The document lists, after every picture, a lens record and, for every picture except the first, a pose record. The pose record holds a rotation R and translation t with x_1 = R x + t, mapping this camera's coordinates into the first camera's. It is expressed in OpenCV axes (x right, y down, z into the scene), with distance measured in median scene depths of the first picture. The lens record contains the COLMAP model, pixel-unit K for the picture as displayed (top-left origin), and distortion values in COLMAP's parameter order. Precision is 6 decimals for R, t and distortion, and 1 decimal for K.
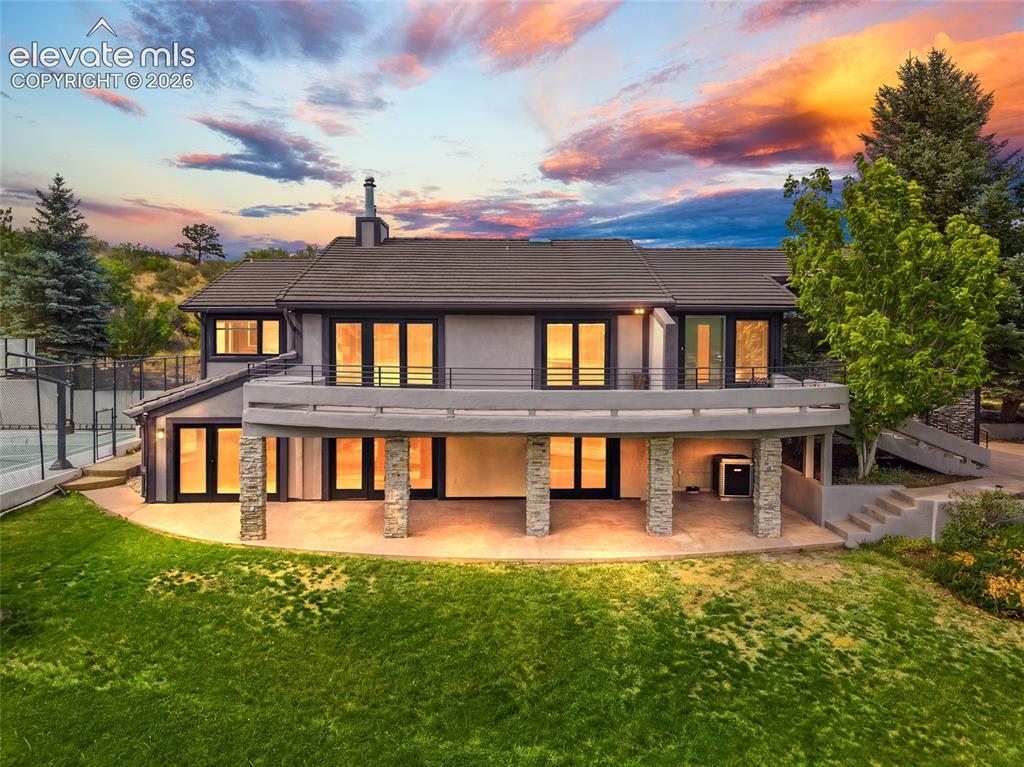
lens RADIAL K [[707.1, 0, 549.6], [0, 707.1, 387.9], [0, 0, 1]] dist [0.036043, -0.064826]
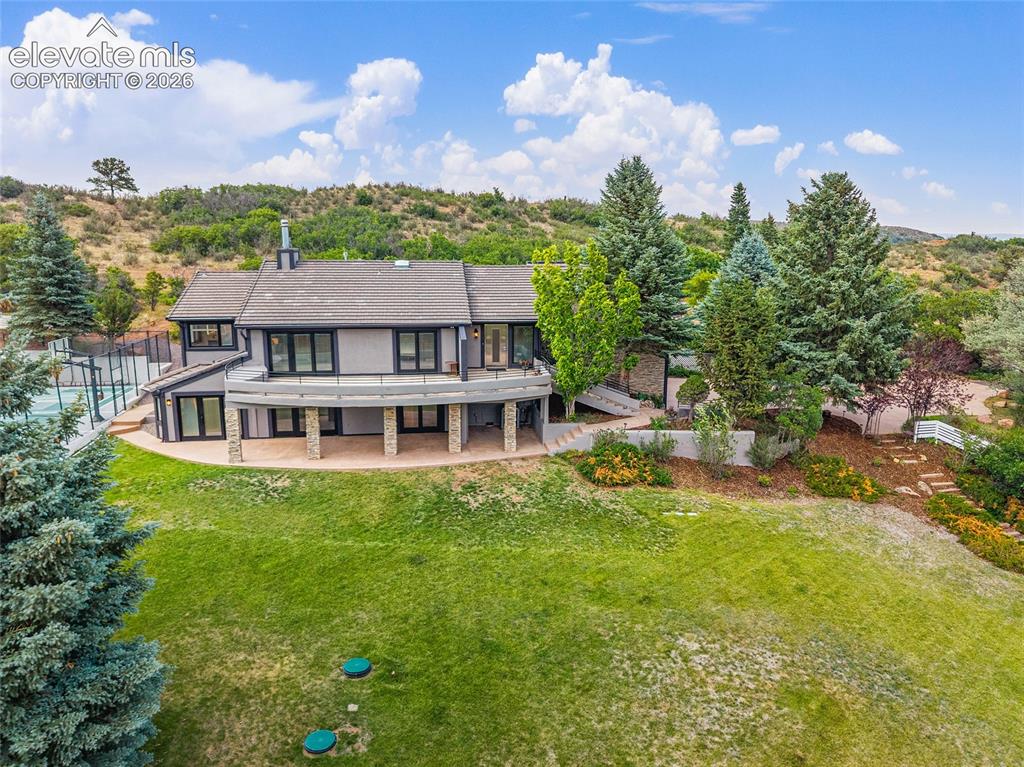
lens RADIAL K [[707.1, 0, 549.6], [0, 707.1, 387.9], [0, 0, 1]] dist [0.036043, -0.064826]
pose [[0.994305, -0.023726, 0.103897, 0.240576], [0.009295, 0.990494, 0.137239, -0.256725], [-0.106165, -0.135492, 0.985074, -1.009059]]
